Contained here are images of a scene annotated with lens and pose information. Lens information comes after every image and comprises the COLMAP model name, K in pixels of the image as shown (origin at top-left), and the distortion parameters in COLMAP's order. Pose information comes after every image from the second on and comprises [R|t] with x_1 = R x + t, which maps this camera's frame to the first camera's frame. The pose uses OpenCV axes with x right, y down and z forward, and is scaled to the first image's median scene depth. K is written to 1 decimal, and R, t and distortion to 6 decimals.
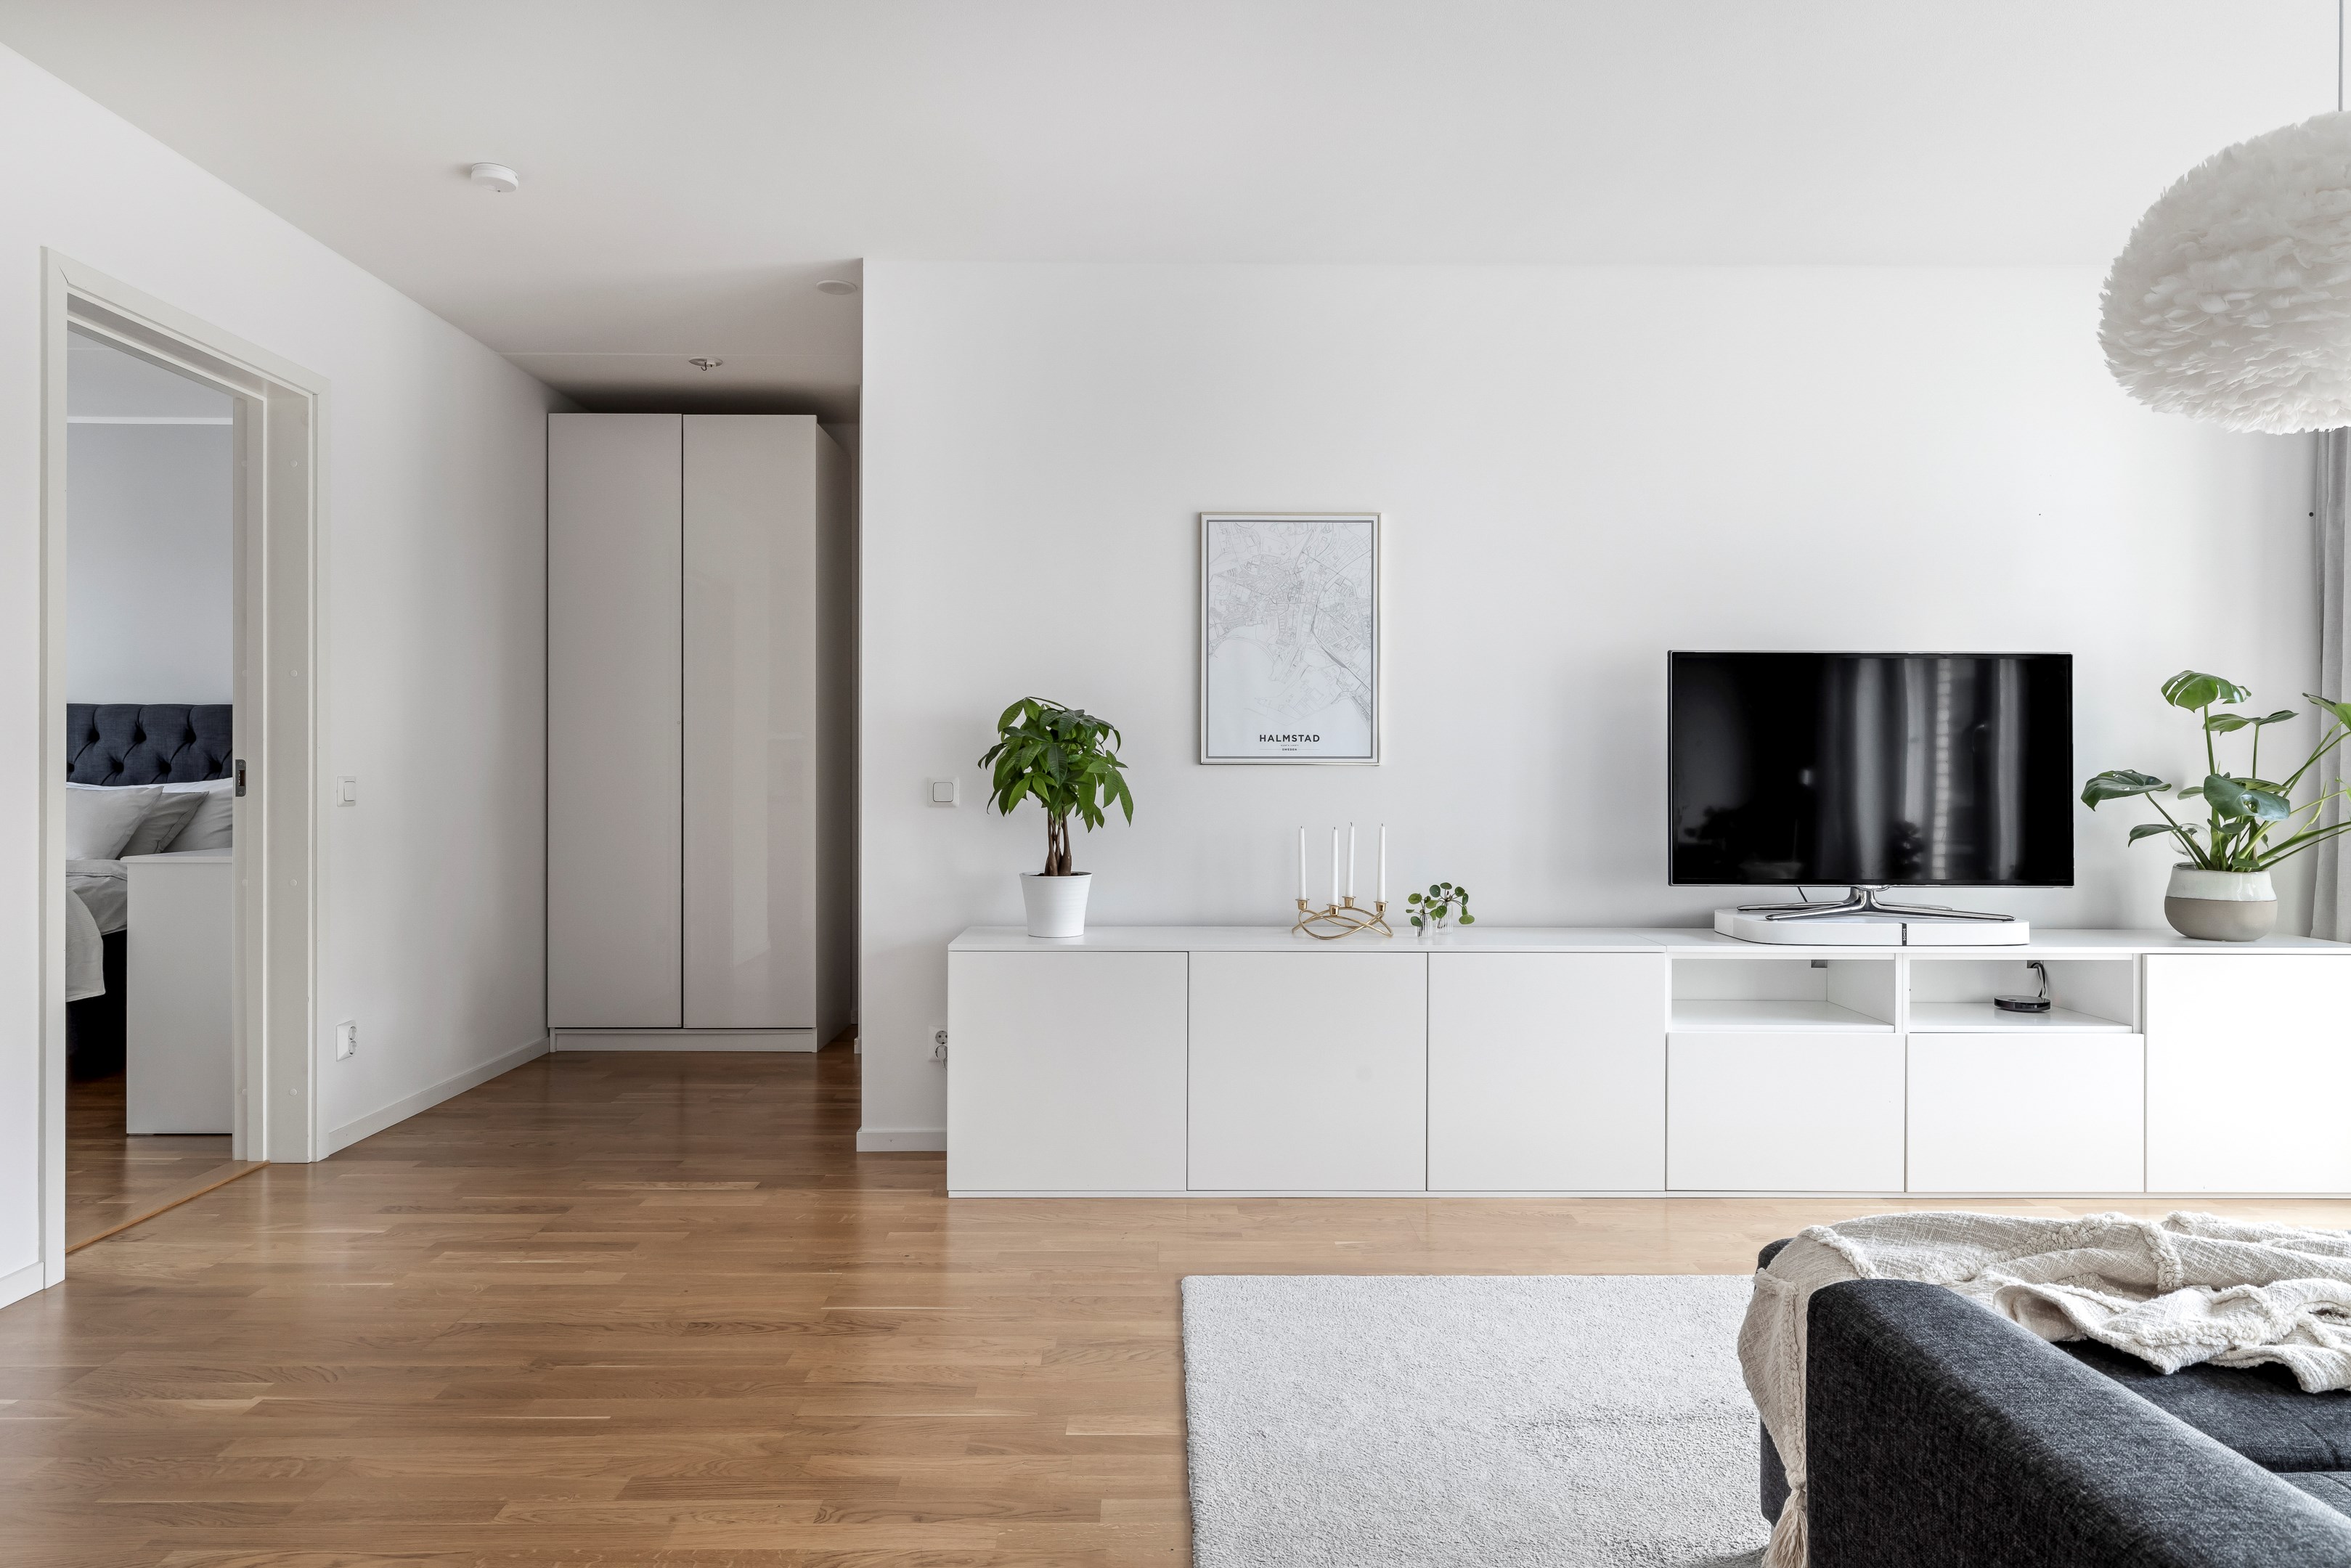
lens RADIAL K [[1400.3, 0, 1160.9], [0, 1400.3, 790.2], [0, 0, 1]] dist [0.002655, 0.000279]
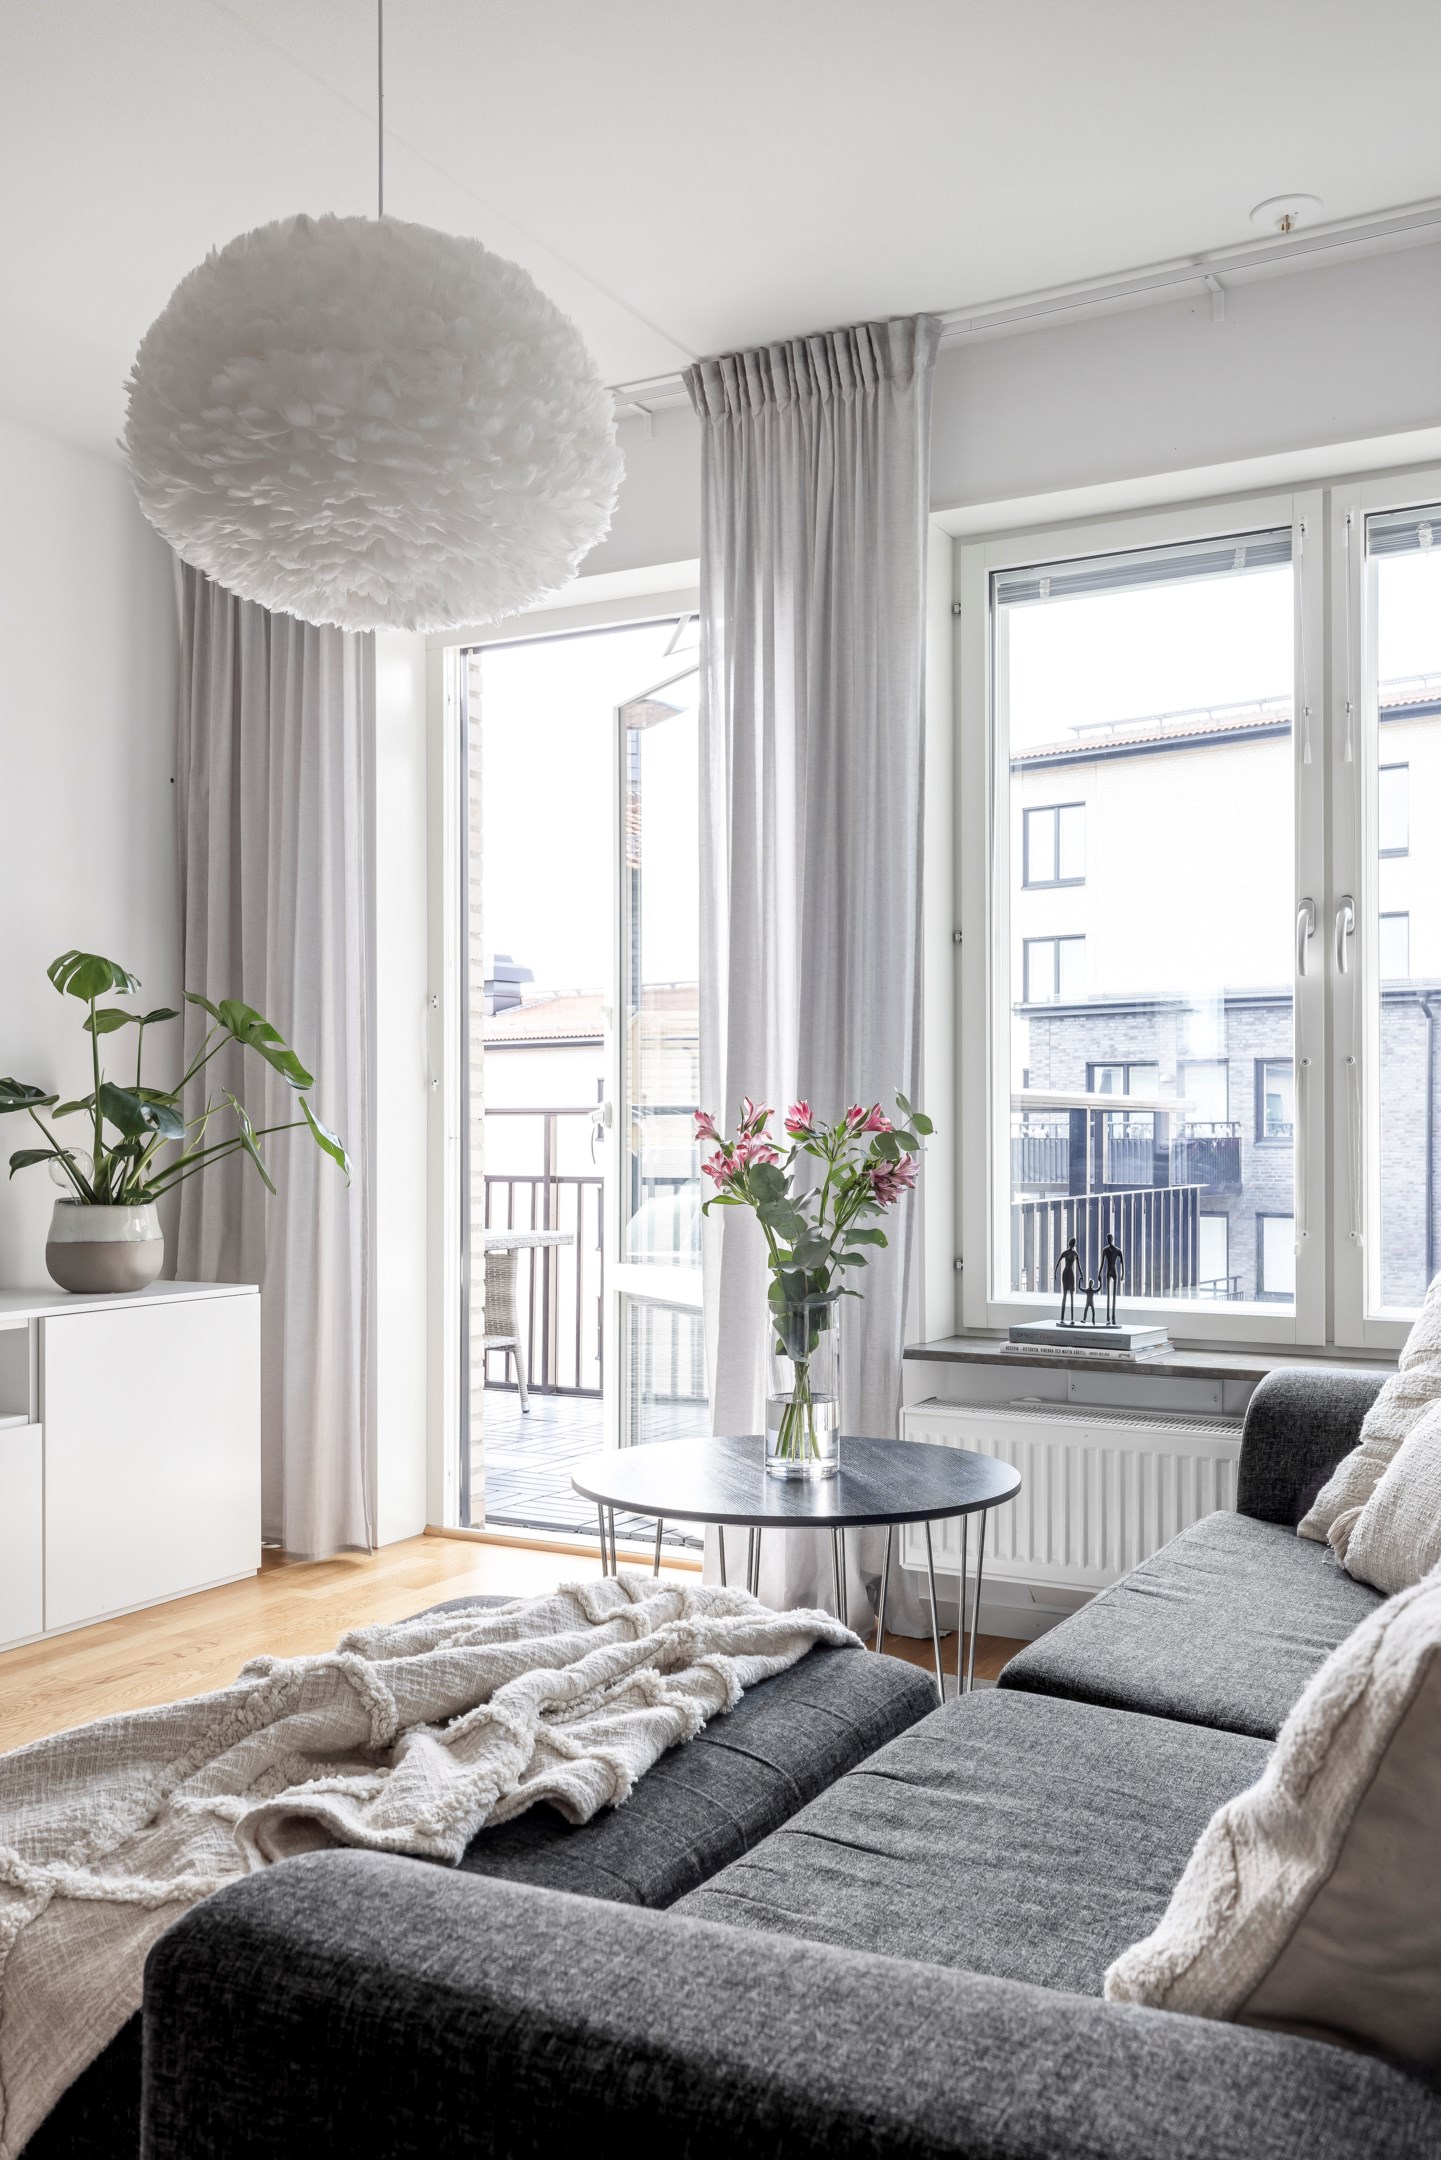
lens RADIAL K [[1886.8, 0, 727.1], [0, 1886.8, 1112.1], [0, 0, 1]] dist [0.001979, 0.010317]
pose [[0.485524, 0.003512, 0.874216, -0.011385], [0.016485, 0.999777, -0.013172, 0.024564], [-0.874068, 0.020806, 0.485358, 0.171747]]
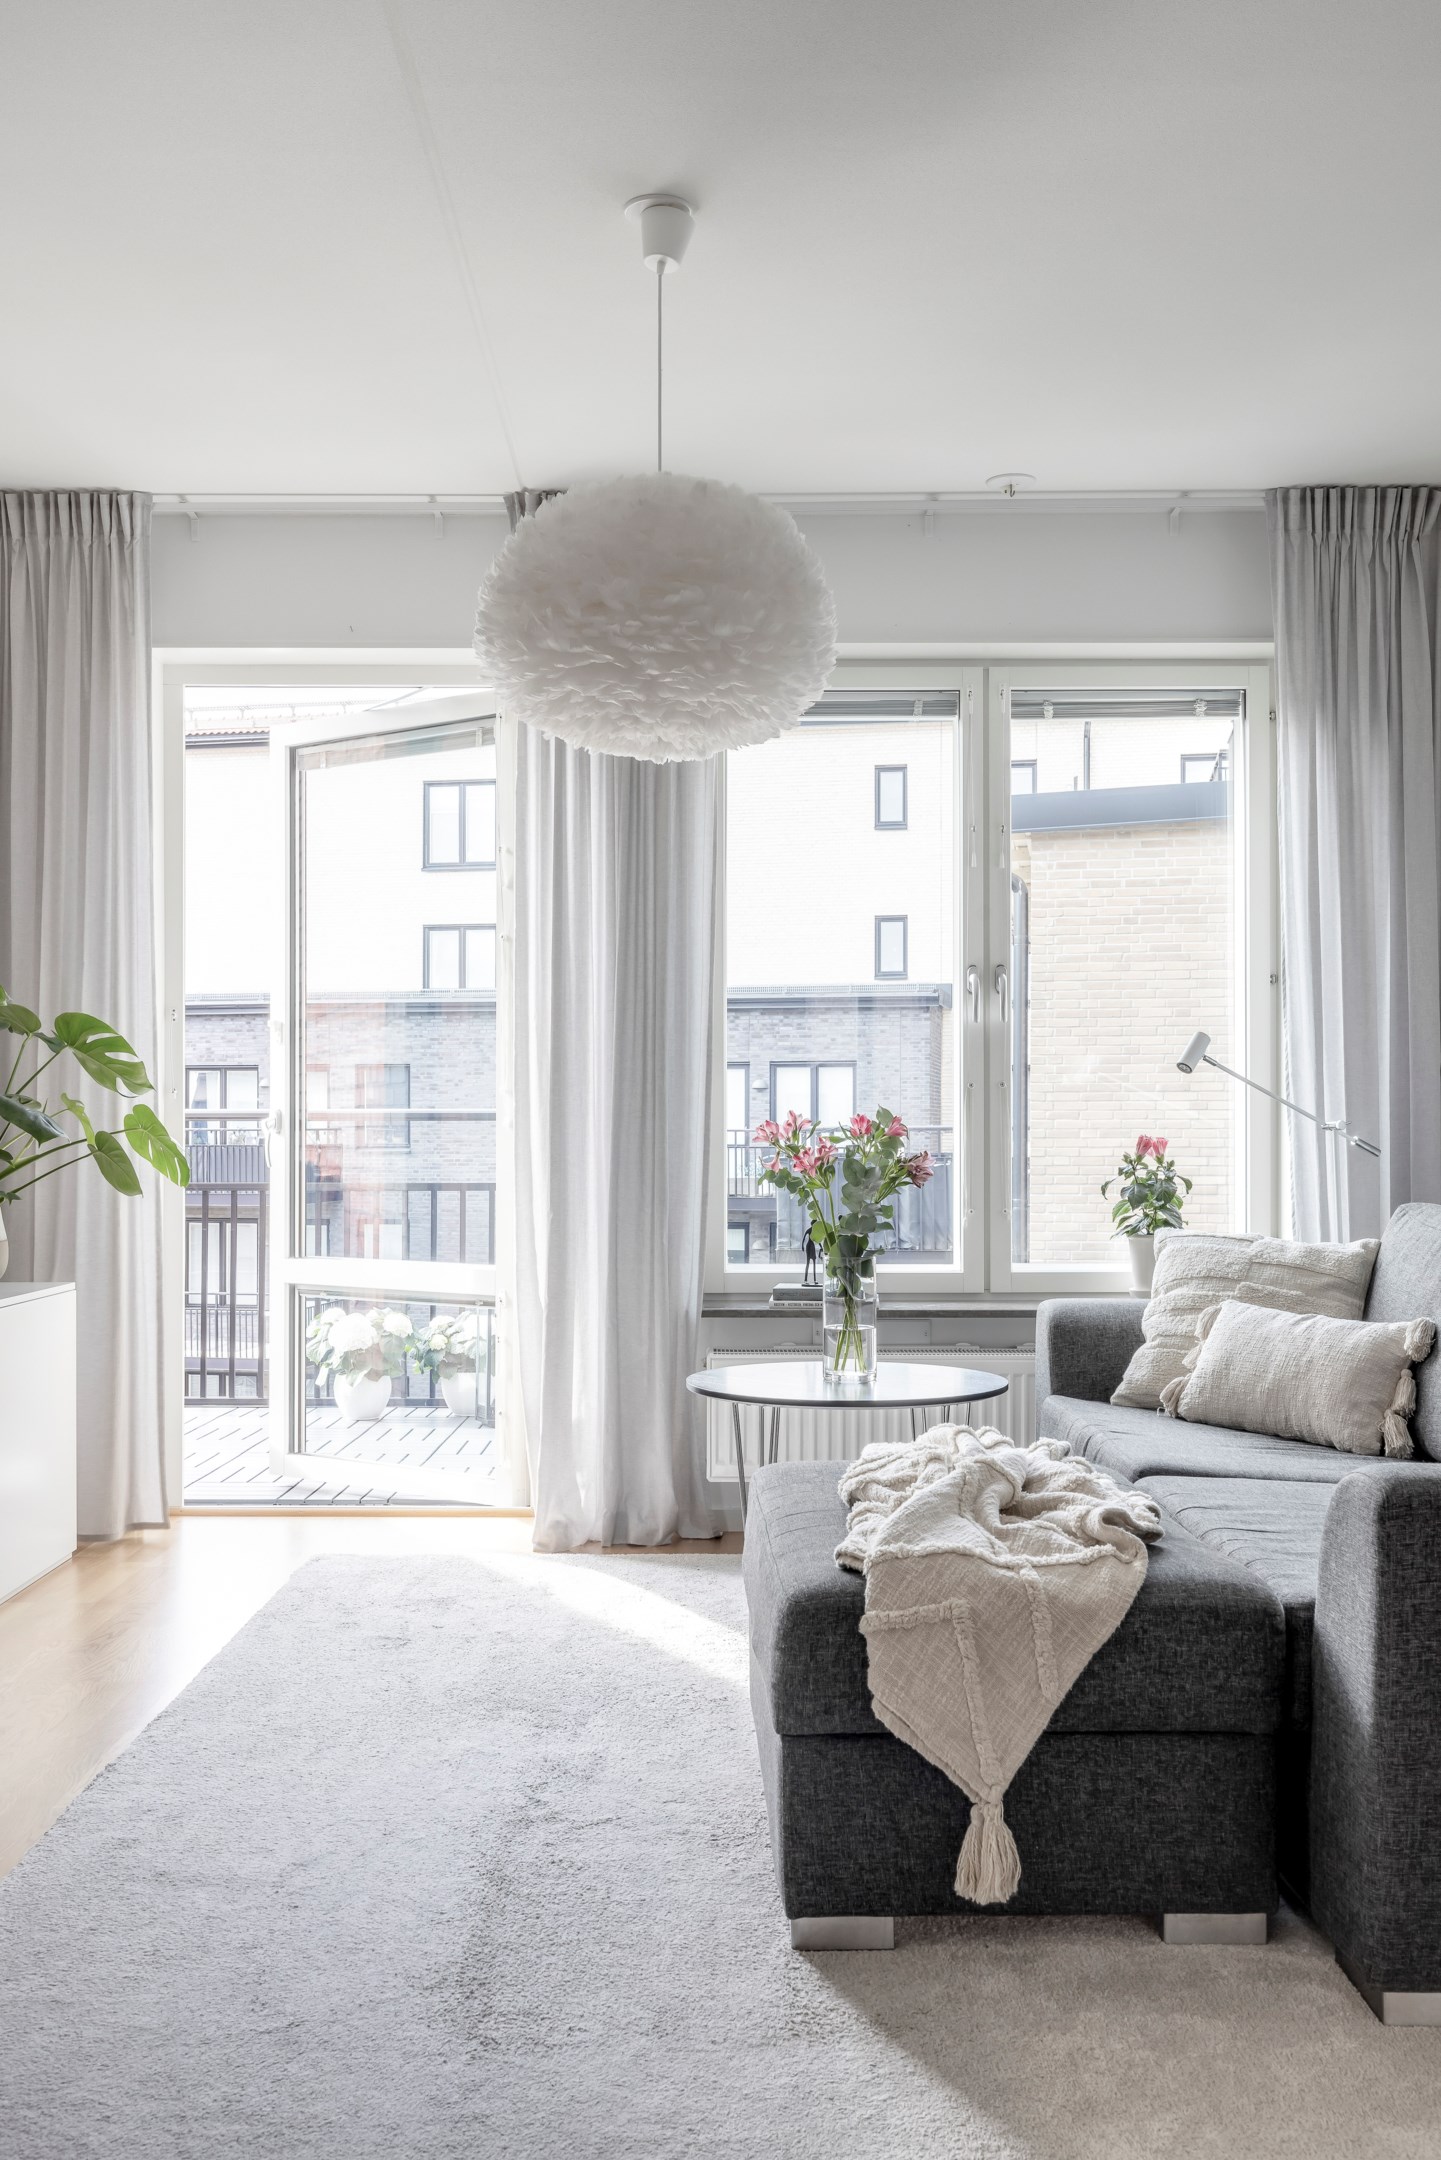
lens RADIAL K [[2000.5, 0, 725.8], [0, 2000.5, 1125.7], [0, 0, 1]] dist [-0.000981, 0.008512]
pose [[0.003643, 0.000524, 0.999993, -0.424293], [0.016347, 0.999866, -0.000584, 0.017121], [-0.999860, 0.016349, 0.003634, 0.550465]]
